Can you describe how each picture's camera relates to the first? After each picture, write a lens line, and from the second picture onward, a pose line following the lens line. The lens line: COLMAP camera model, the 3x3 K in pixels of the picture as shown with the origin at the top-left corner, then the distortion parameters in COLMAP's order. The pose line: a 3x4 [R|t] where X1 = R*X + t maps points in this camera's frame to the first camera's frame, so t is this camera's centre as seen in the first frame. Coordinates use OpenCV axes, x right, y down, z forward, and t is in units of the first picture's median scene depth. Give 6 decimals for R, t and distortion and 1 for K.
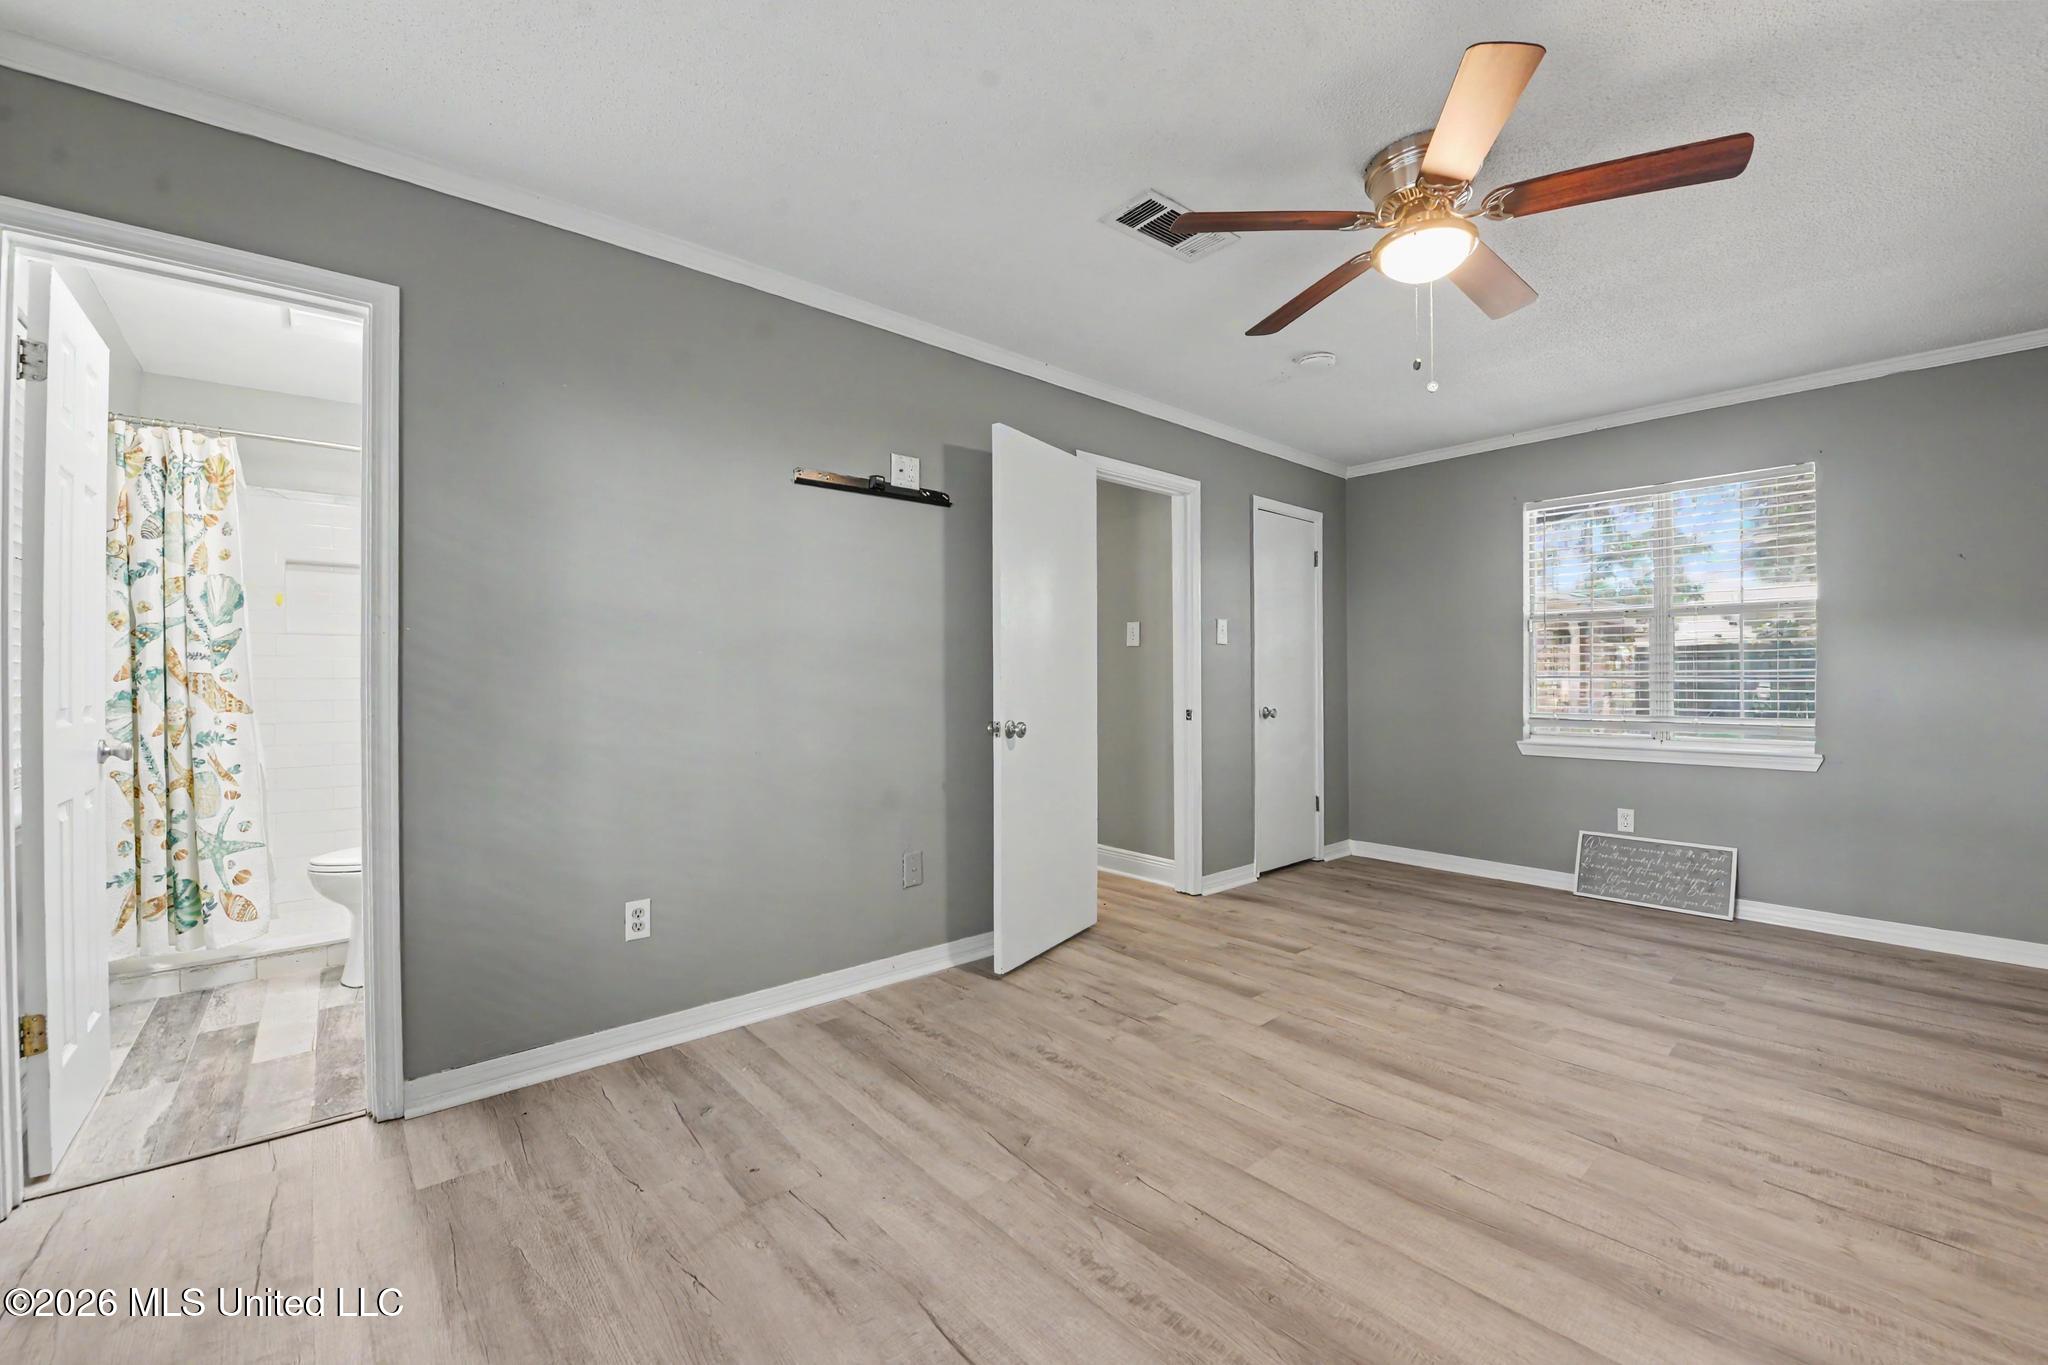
lens RADIAL K [[820.3, 0, 1011.0], [0, 820.3, 684.8], [0, 0, 1]] dist [-0.013057, -0.000347]
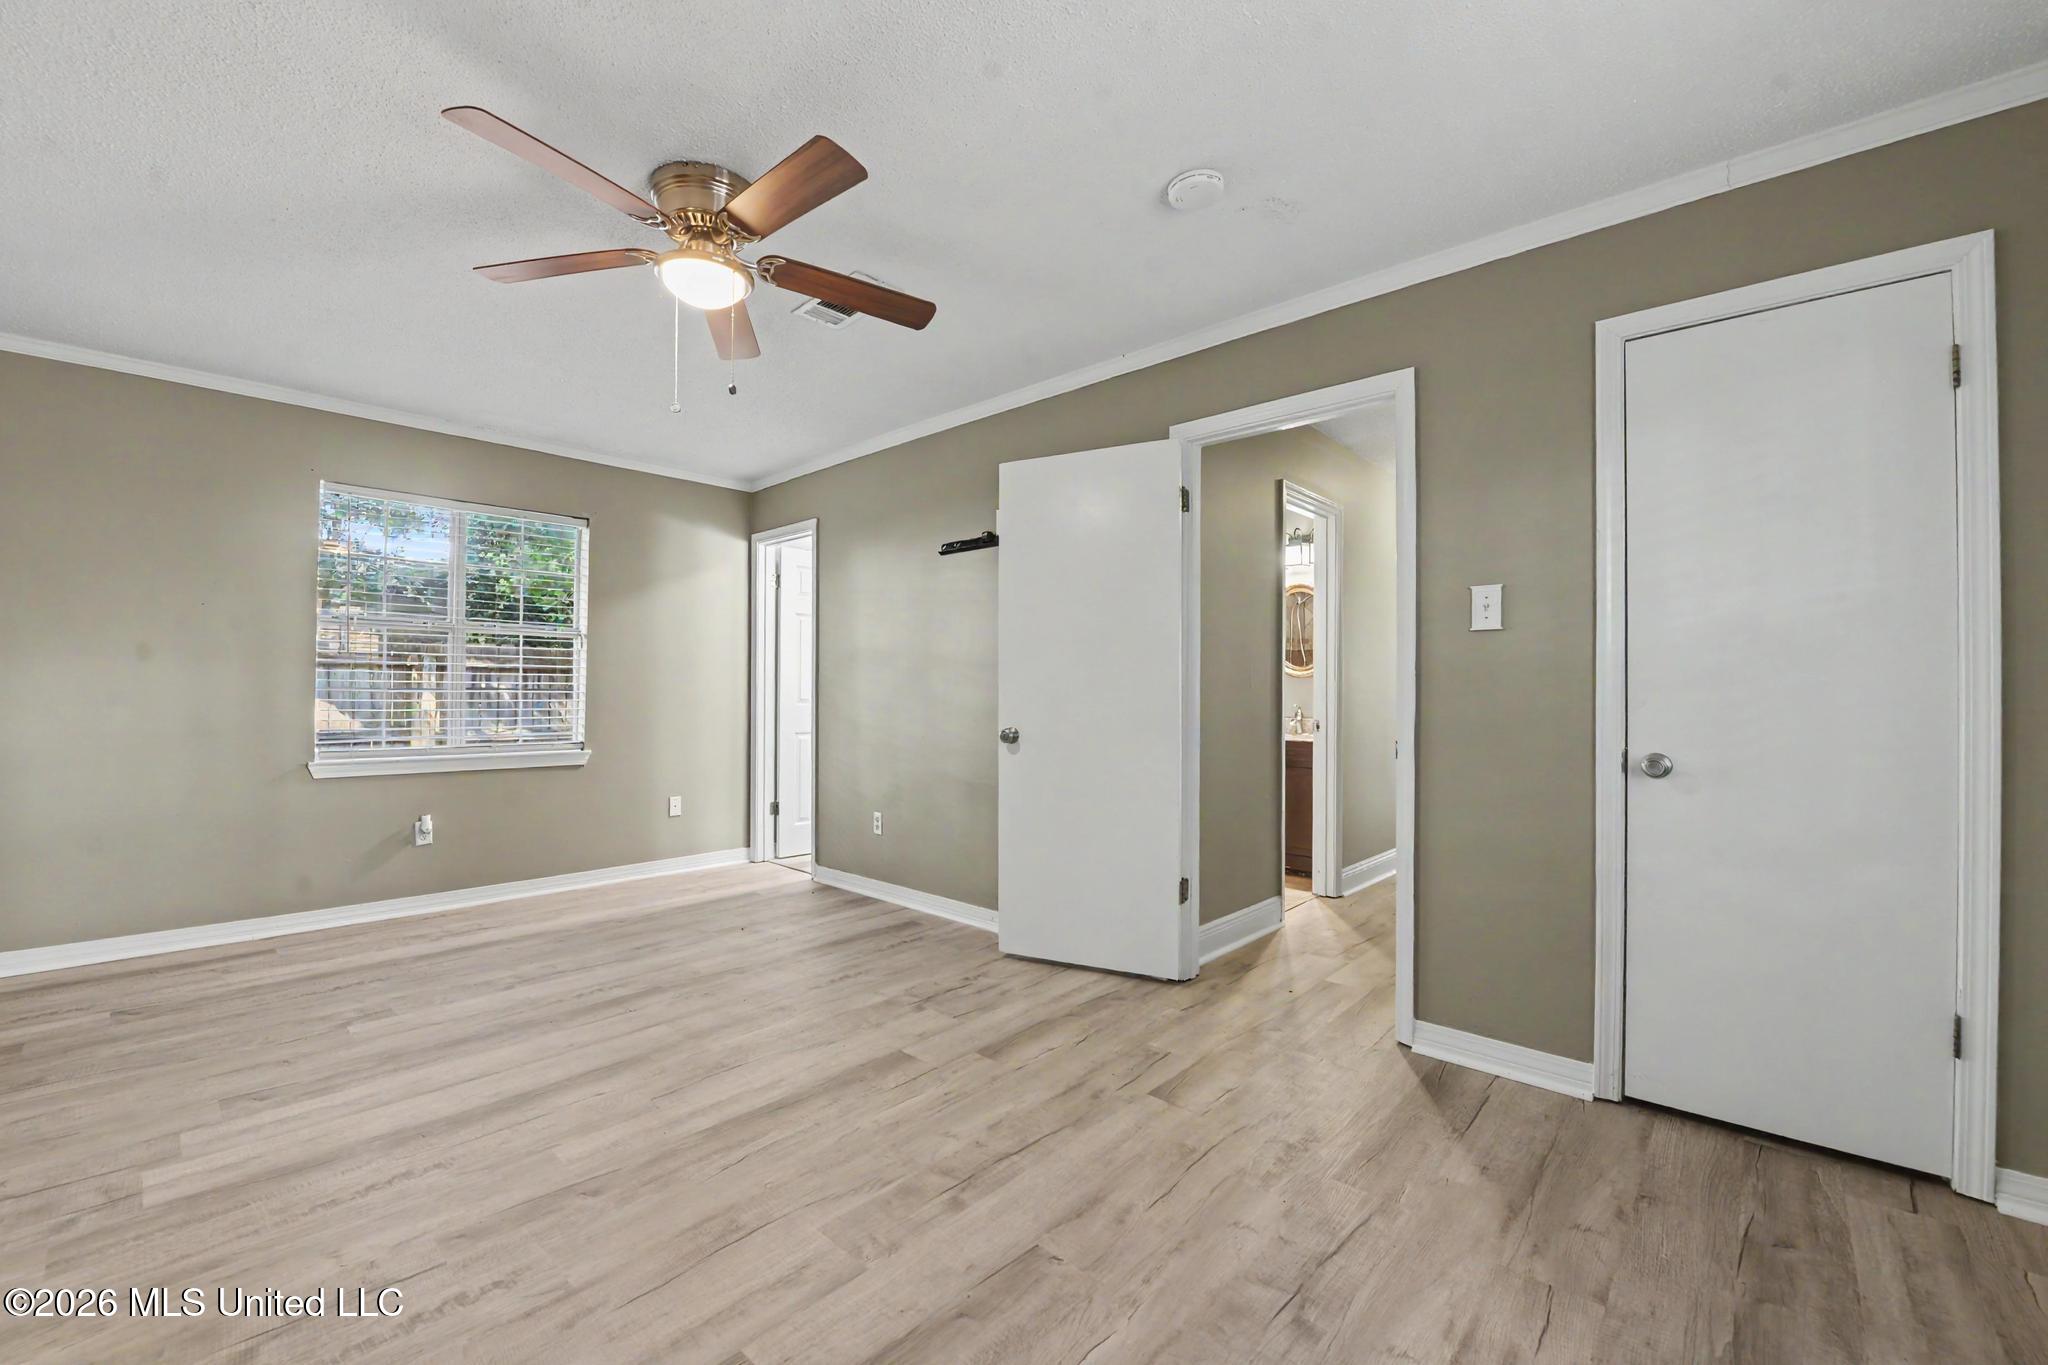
lens RADIAL K [[820.3, 0, 1024.8], [0, 820.3, 682.5], [0, 0, 1]] dist [-0.013057, -0.000347]
pose [[0.118206, -0.009067, -0.992948, 1.845434], [-0.011870, 0.999874, -0.010543, -0.008158], [0.992918, 0.013033, 0.118083, 1.481073]]
